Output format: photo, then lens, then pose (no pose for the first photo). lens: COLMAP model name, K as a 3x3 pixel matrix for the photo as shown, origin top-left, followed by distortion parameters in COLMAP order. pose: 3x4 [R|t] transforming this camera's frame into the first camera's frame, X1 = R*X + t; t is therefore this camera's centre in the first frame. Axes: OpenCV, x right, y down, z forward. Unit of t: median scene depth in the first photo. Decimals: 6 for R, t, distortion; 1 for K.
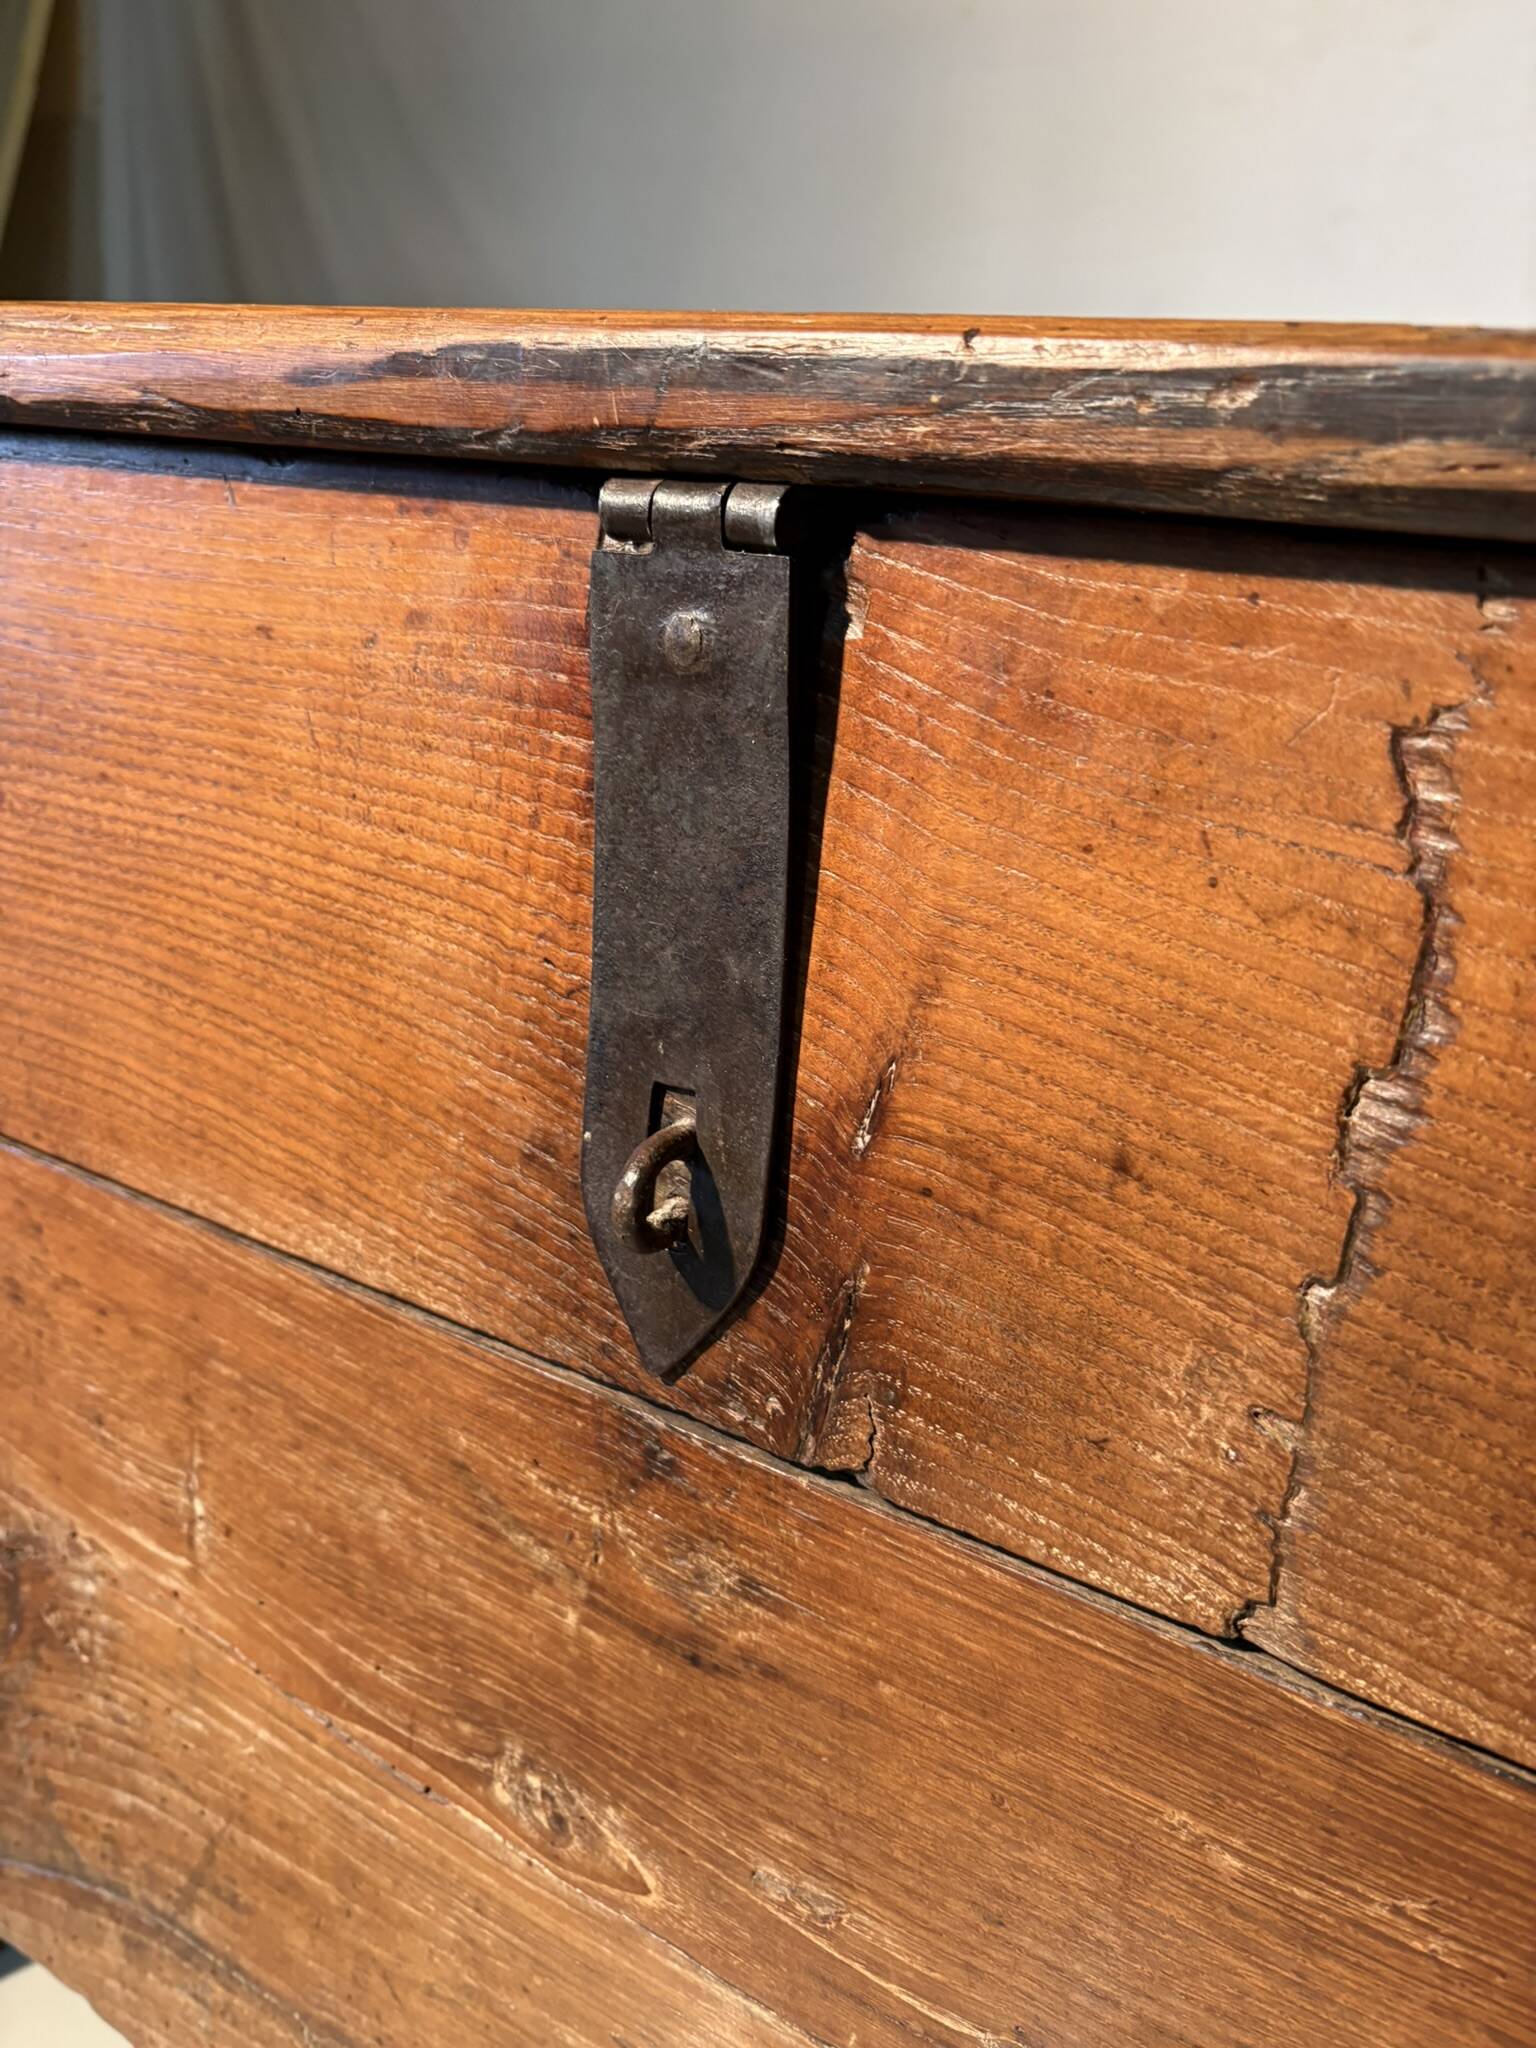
lens RADIAL K [[1586.4, 0, 768.0], [0, 1586.4, 1024.0], [0, 0, 1]] dist [-0.000782, -0.003000]
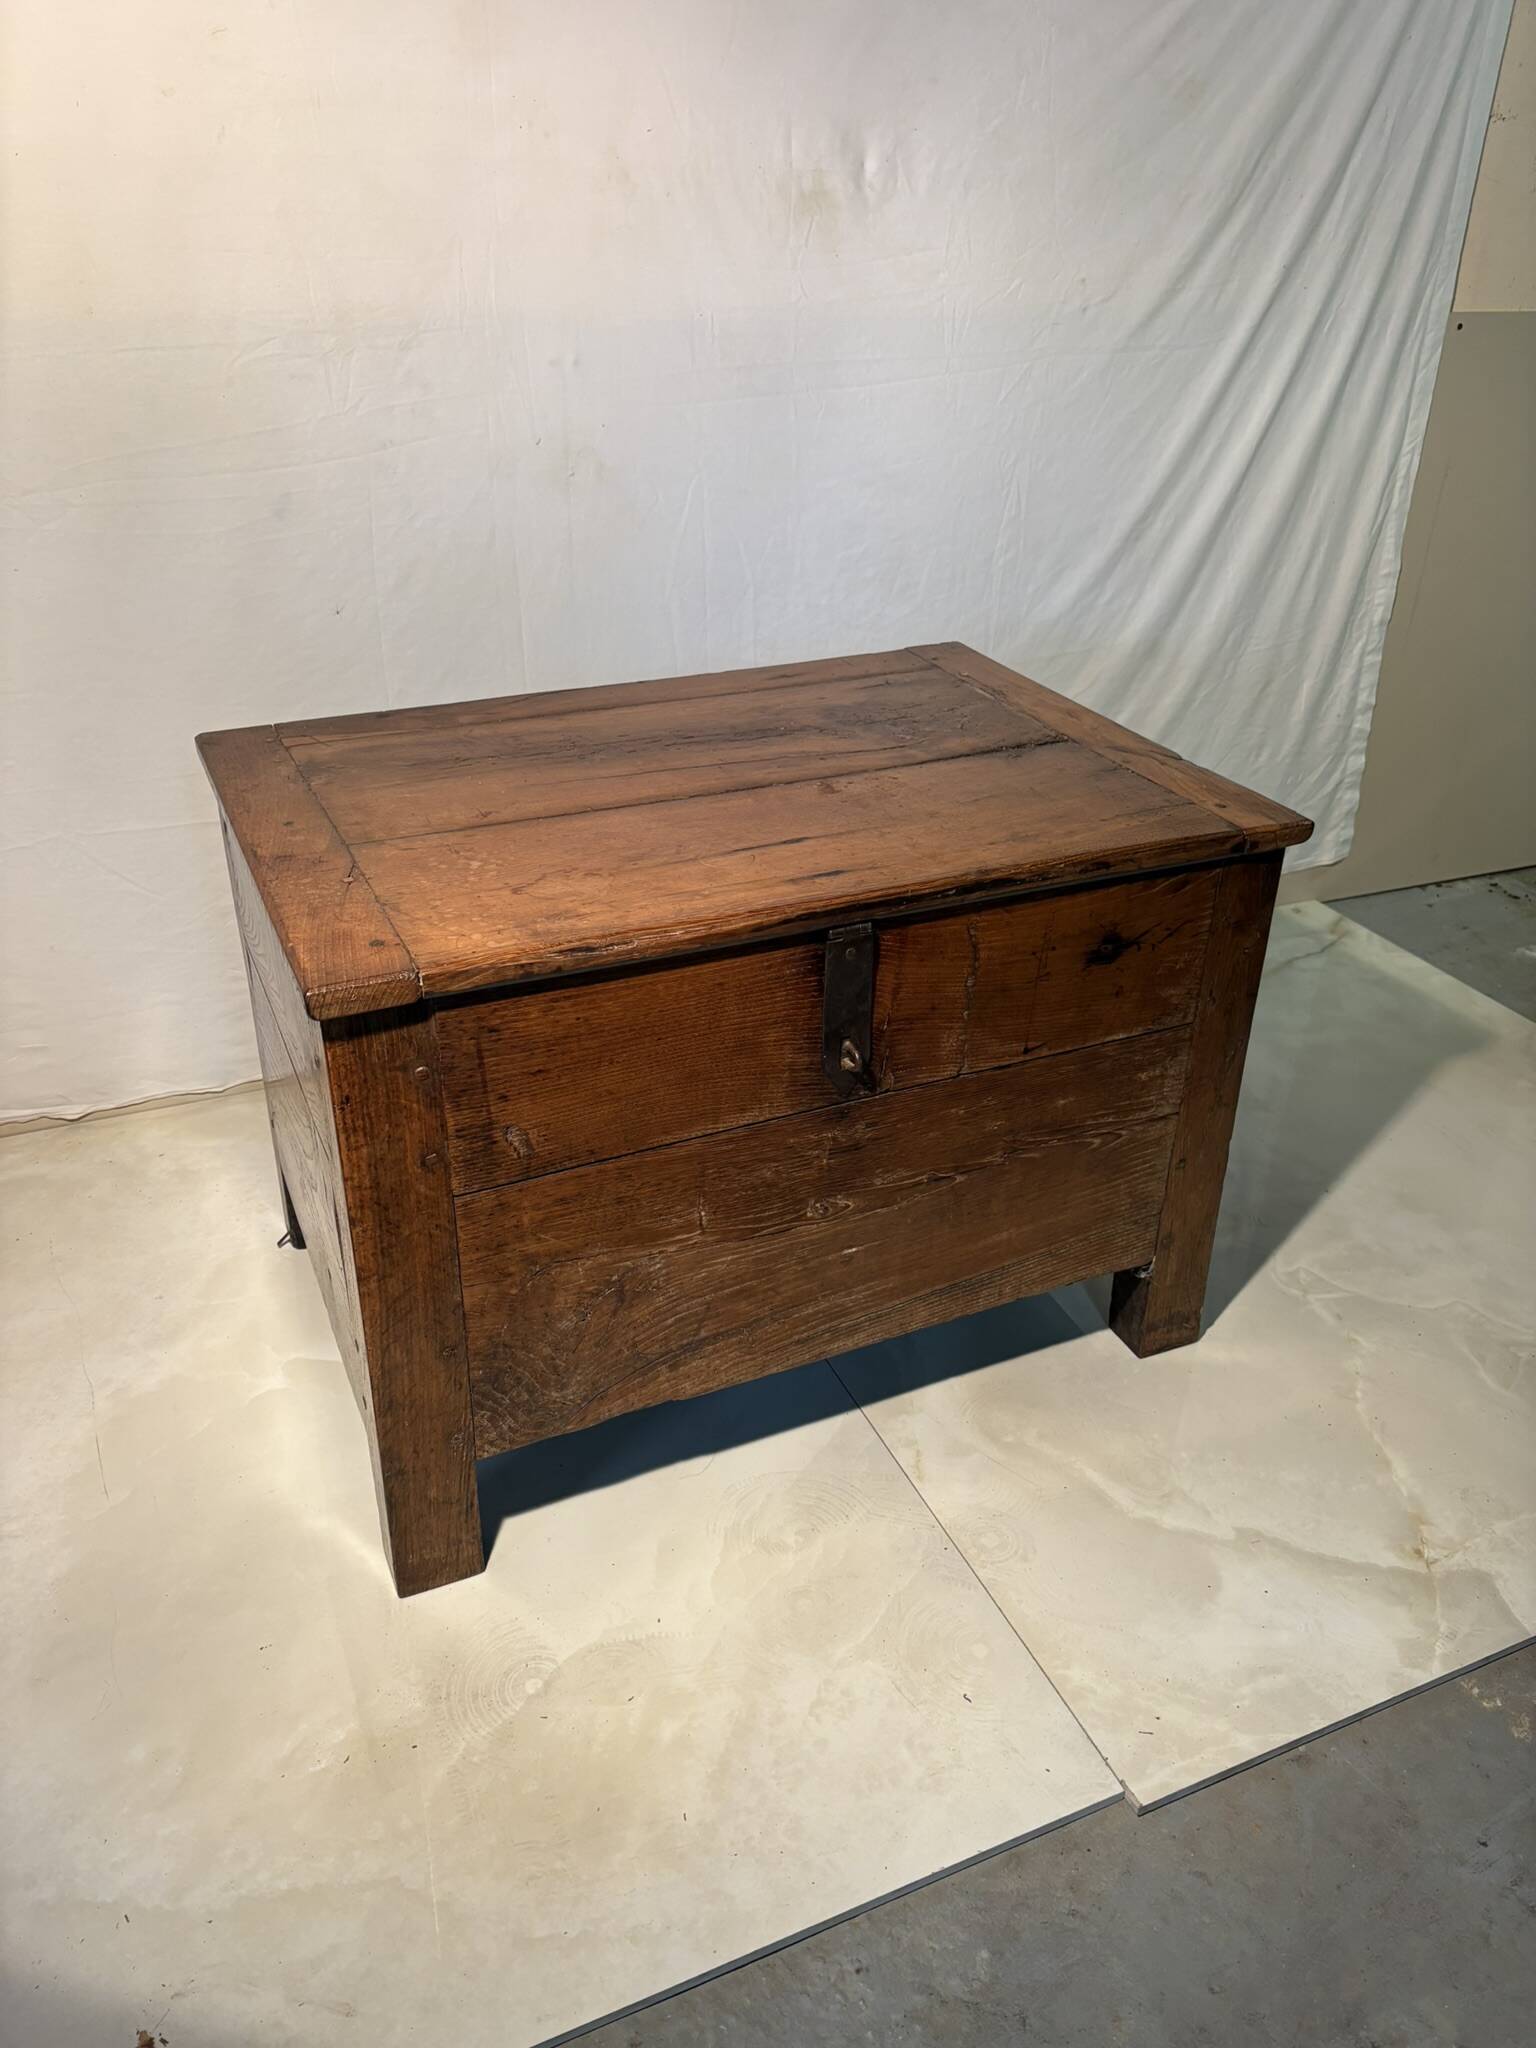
lens RADIAL K [[1567.9, 0, 778.1], [0, 1567.9, 1027.6], [0, 0, 1]] dist [0.033270, -0.050224]
pose [[0.549804, -0.477181, 0.685576, -2.799876], [0.256612, 0.877561, 0.405016, -1.603159], [-0.794900, -0.046752, 0.604936, -1.341392]]
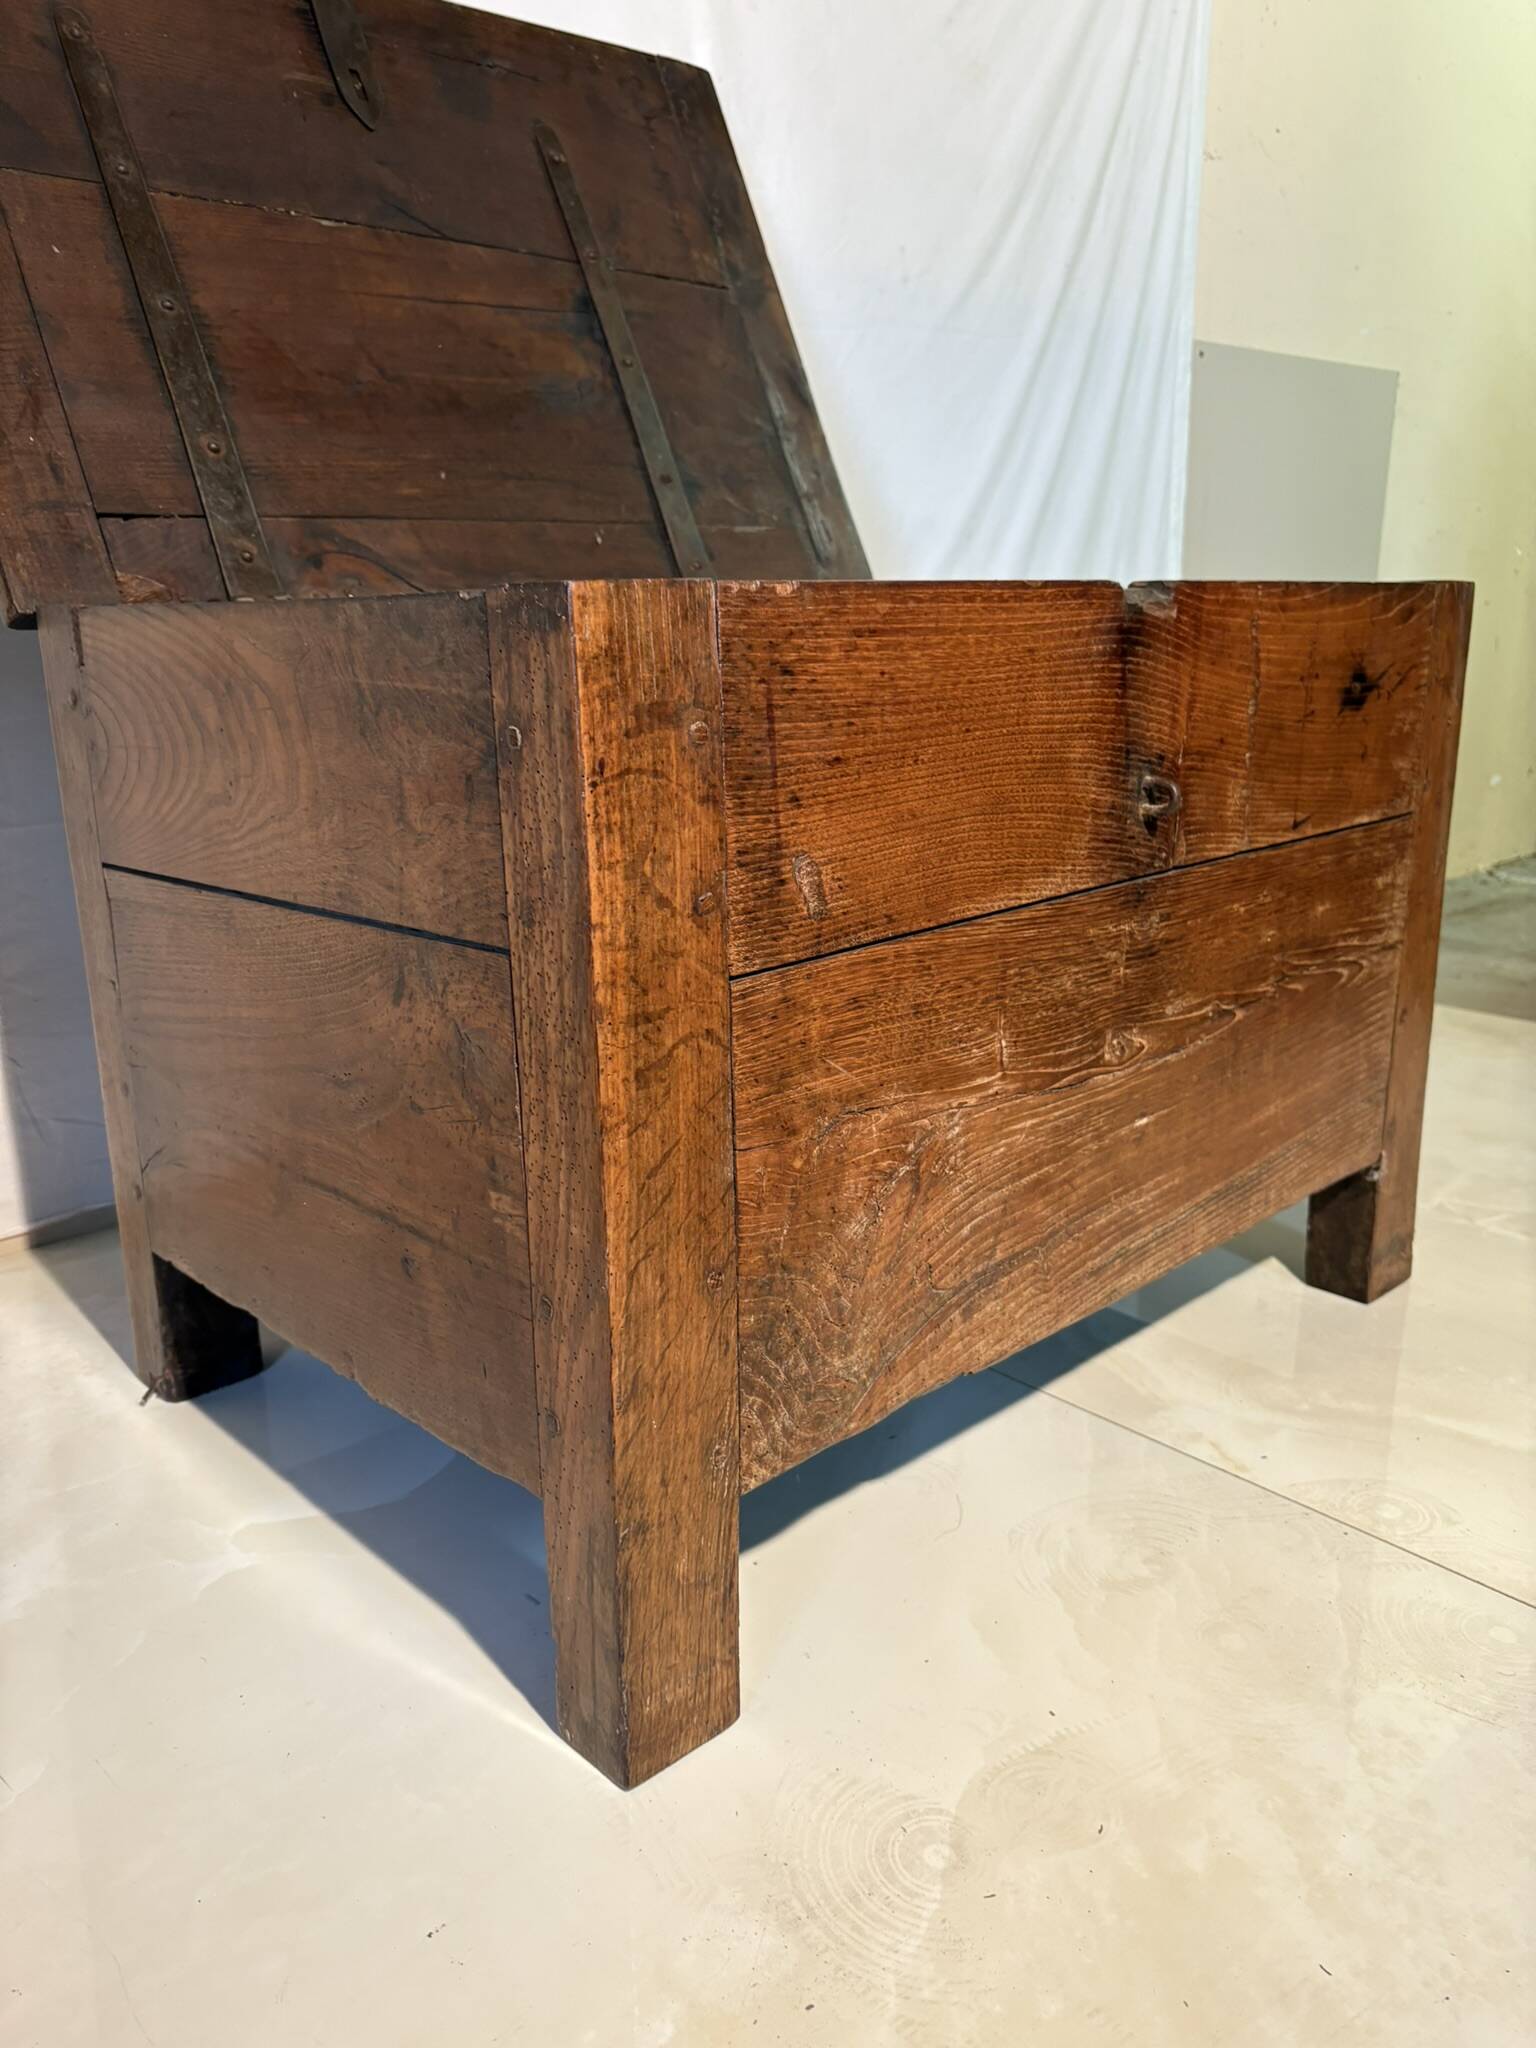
lens RADIAL K [[1589.7, 0, 764.1], [0, 1589.7, 1012.1], [0, 0, 1]] dist [0.011268, -0.010130]
pose [[0.250571, -0.347847, 0.903447, -2.920266], [0.294926, 0.916287, 0.270993, -0.532246], [-0.922081, 0.198547, 0.332184, 0.649585]]
